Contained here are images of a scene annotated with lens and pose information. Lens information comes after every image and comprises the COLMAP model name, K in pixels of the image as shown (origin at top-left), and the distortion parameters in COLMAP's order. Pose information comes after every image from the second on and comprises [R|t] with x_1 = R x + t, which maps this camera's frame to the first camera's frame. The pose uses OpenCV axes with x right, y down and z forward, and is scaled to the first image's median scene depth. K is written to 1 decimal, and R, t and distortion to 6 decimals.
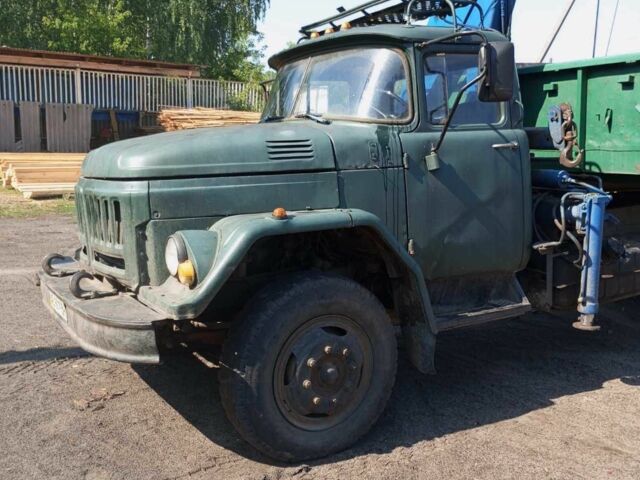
lens RADIAL K [[684.0, 0, 320.0], [0, 684.0, 240.0], [0, 0, 1]] dist [0.021924, -0.002166]
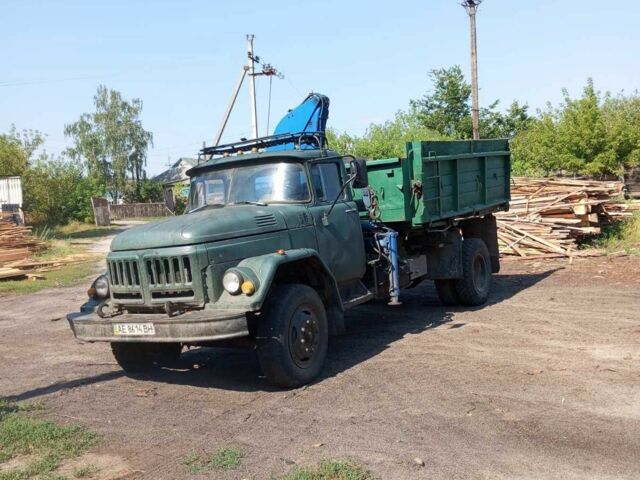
lens RADIAL K [[684.0, 0, 320.0], [0, 684.0, 240.0], [0, 0, 1]] dist [0.021924, -0.002166]
pose [[0.874243, -0.096543, 0.475792, -0.756987], [0.149089, 0.986061, -0.073863, 0.073078], [-0.462029, 0.135509, 0.876451, -0.636897]]
